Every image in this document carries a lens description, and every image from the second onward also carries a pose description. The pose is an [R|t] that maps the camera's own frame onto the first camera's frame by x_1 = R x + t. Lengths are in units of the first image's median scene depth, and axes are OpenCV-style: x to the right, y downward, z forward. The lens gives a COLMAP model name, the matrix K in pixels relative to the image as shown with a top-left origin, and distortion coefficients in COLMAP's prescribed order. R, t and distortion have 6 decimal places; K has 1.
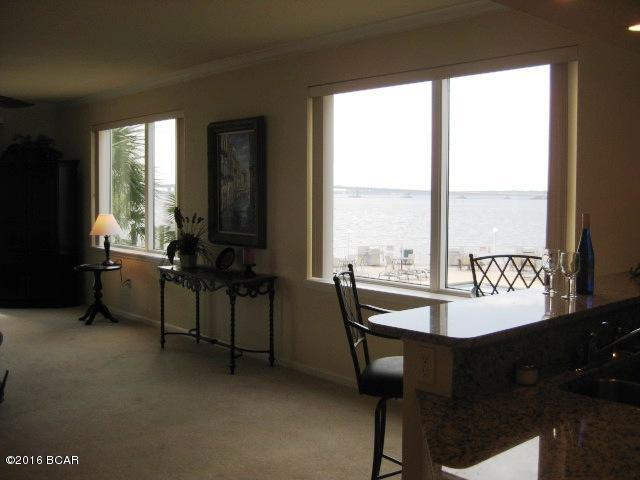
lens RADIAL K [[688.5, 0, 320.0], [0, 688.5, 240.0], [0, 0, 1]] dist [-0.202941, 0.179153]
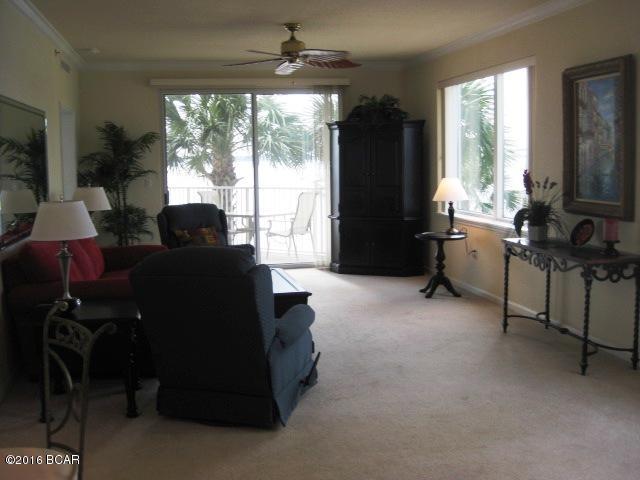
lens RADIAL K [[688.5, 0, 320.0], [0, 688.5, 240.0], [0, 0, 1]] dist [-0.202941, 0.179153]
pose [[0.864640, 0.034900, -0.501178, -0.005987], [-0.007791, 0.998396, 0.056083, -0.005906], [0.502332, -0.044587, 0.863525, 0.137920]]
